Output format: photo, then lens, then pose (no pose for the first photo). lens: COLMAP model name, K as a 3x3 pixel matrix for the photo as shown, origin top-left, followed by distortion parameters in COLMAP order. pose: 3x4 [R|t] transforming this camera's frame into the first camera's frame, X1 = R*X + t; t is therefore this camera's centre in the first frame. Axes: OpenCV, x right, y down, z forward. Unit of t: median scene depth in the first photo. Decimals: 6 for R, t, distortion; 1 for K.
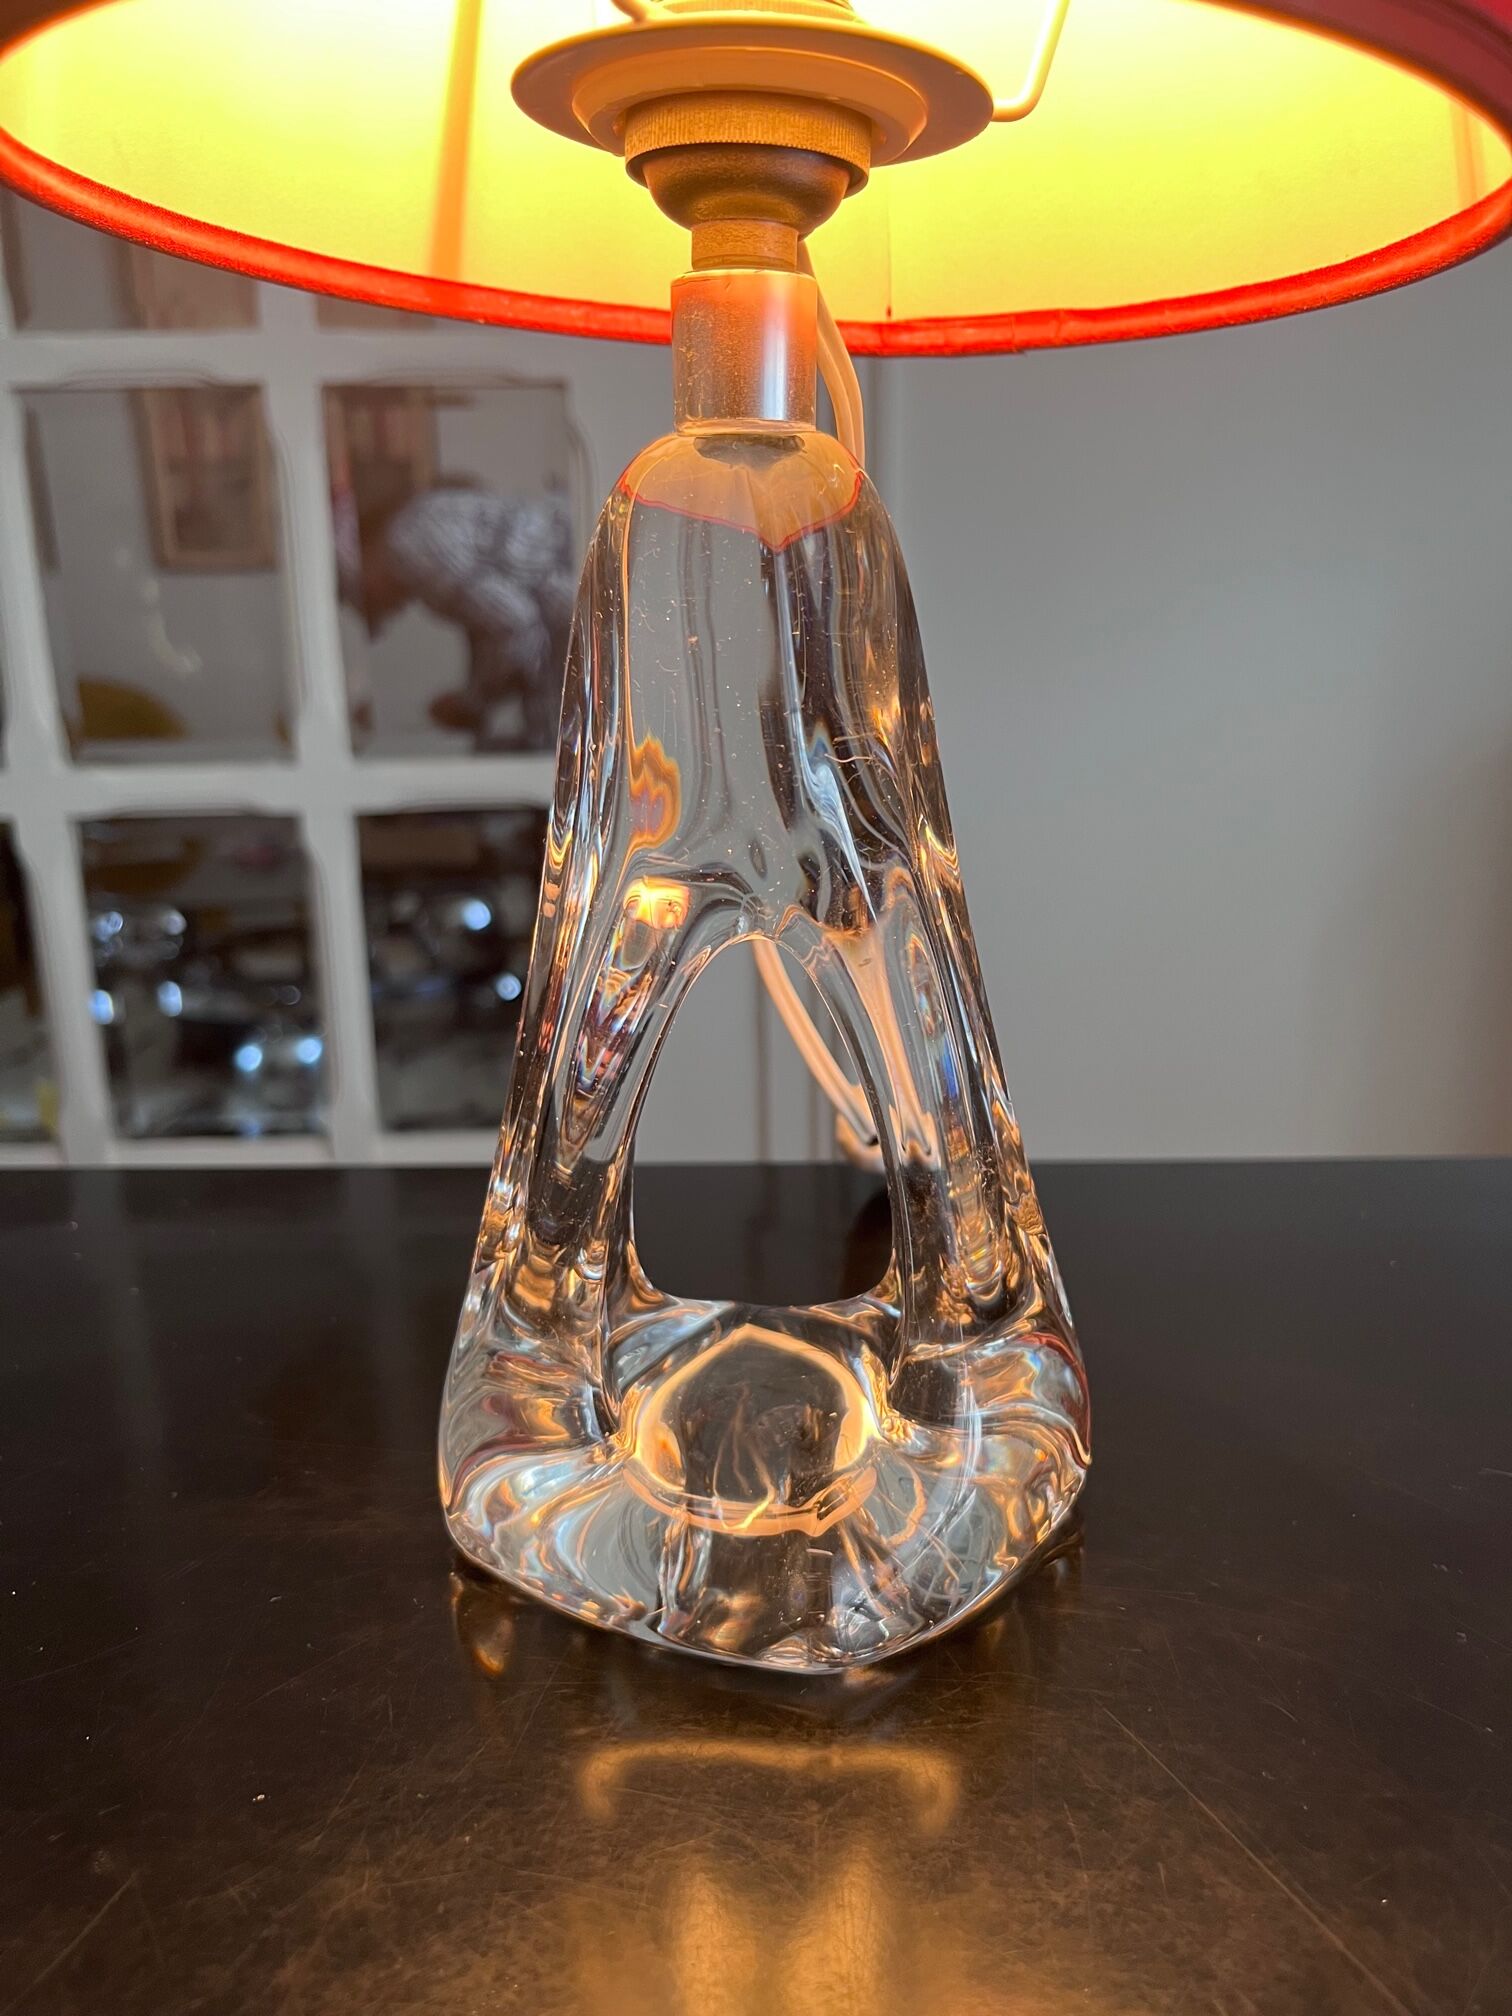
lens RADIAL K [[1545.3, 0, 756.7], [0, 1545.3, 1026.6], [0, 0, 1]] dist [0.065093, -0.000531]
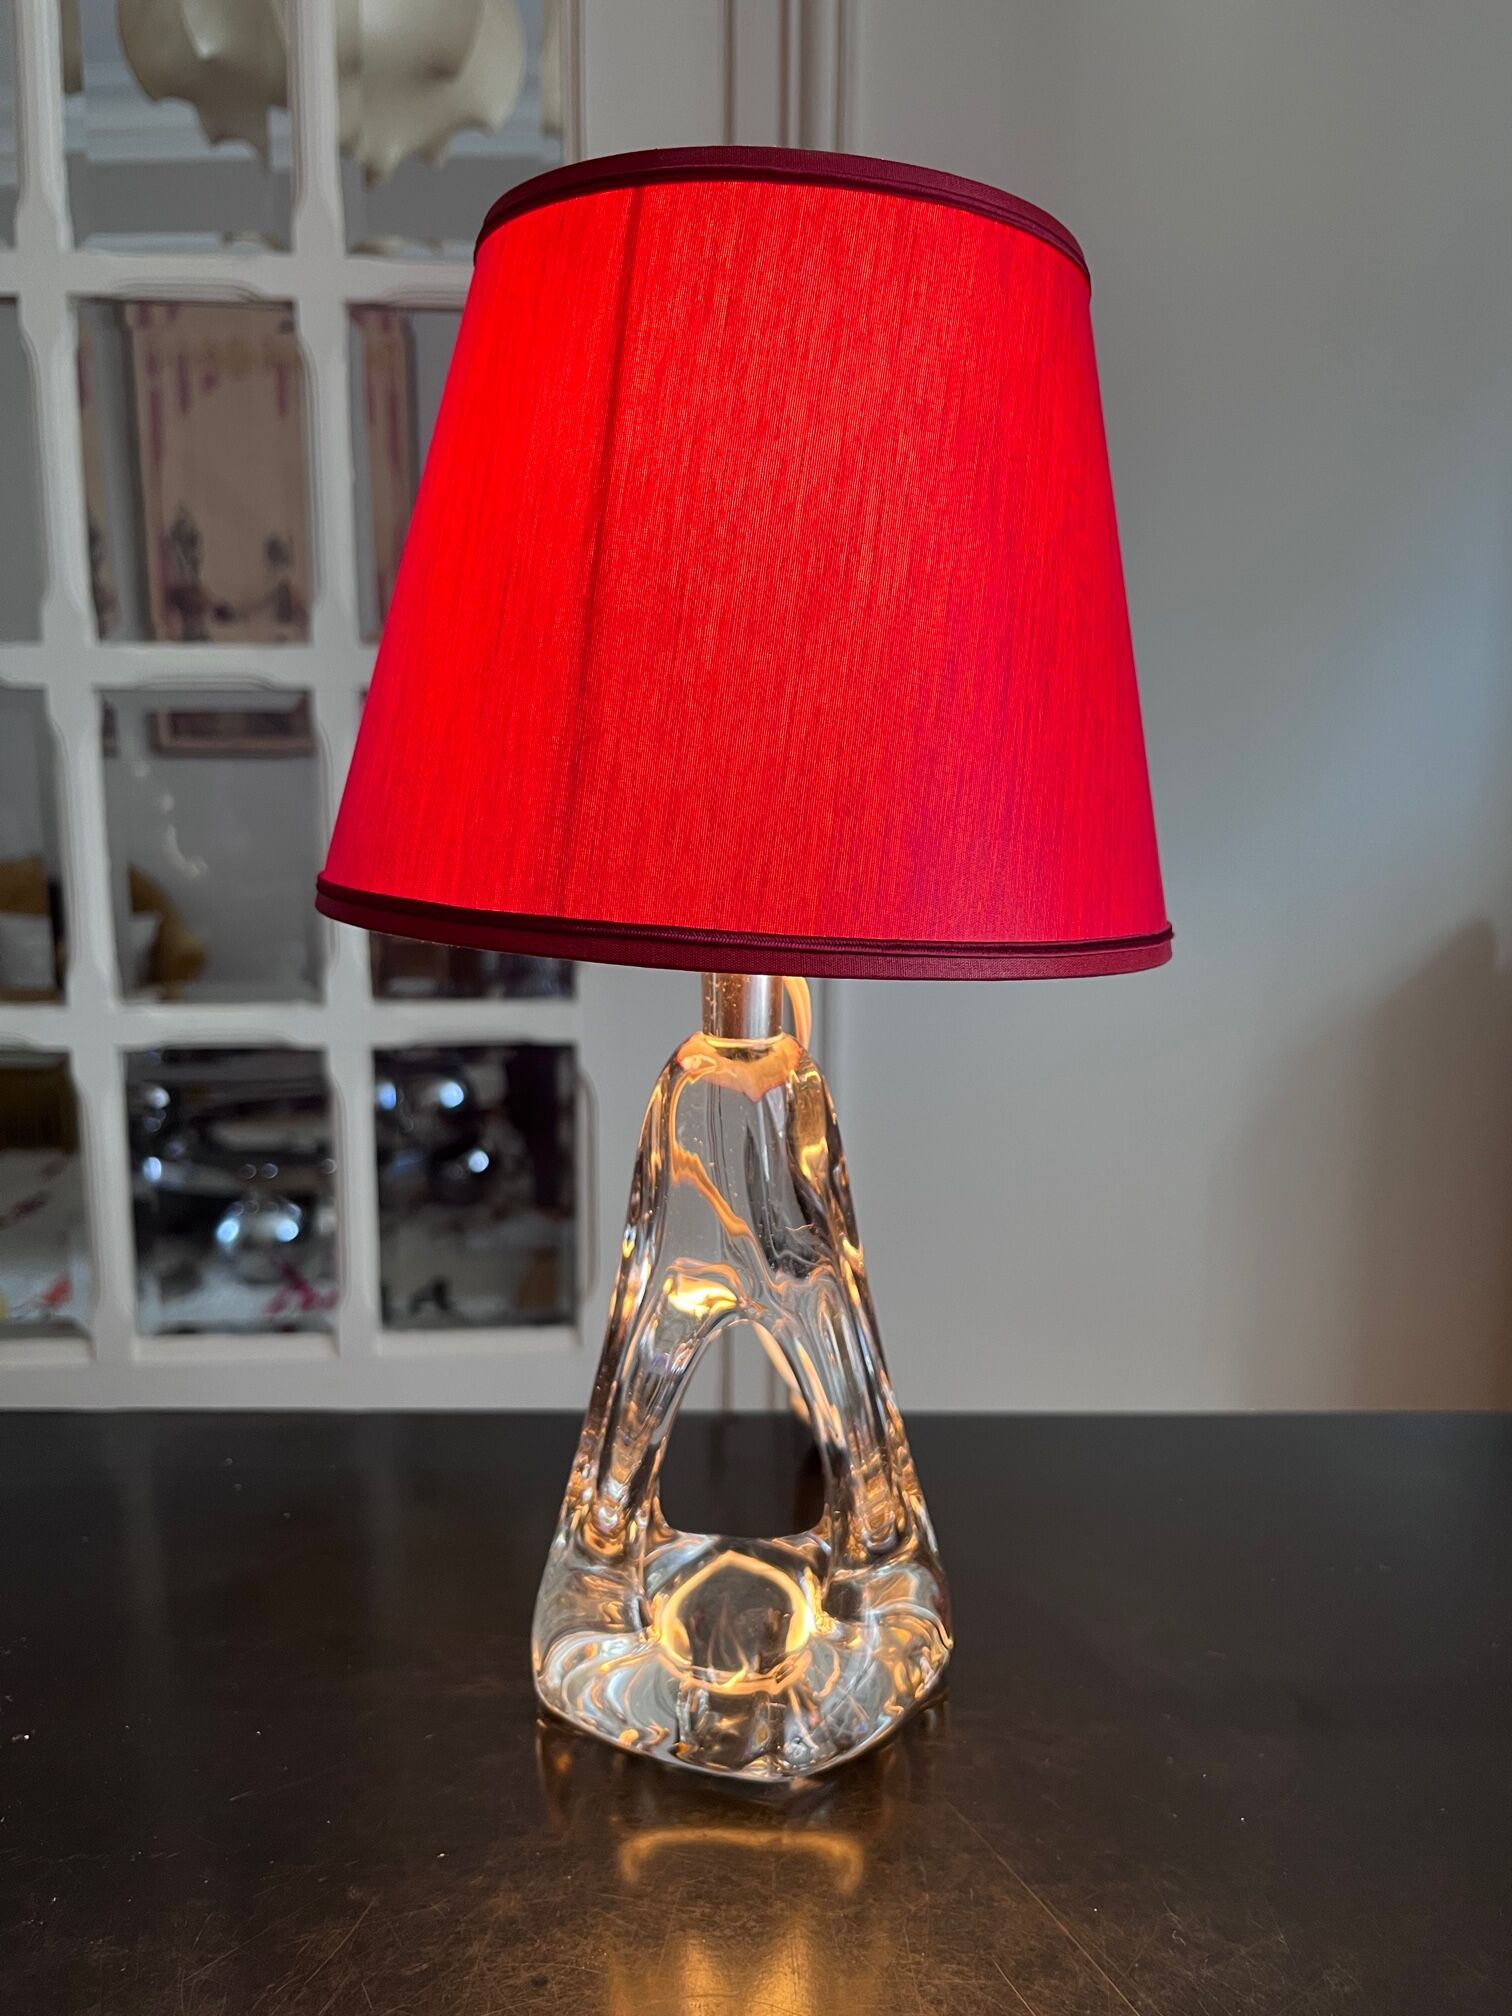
lens RADIAL K [[1545.3, 0, 750.3], [0, 1545.3, 1007.6], [0, 0, 1]] dist [0.065093, -0.000531]
pose [[0.999614, 0.012967, 0.024563, -0.034403], [-0.010235, 0.994070, -0.108263, -0.196533], [-0.025821, 0.107969, 0.993819, -0.663753]]
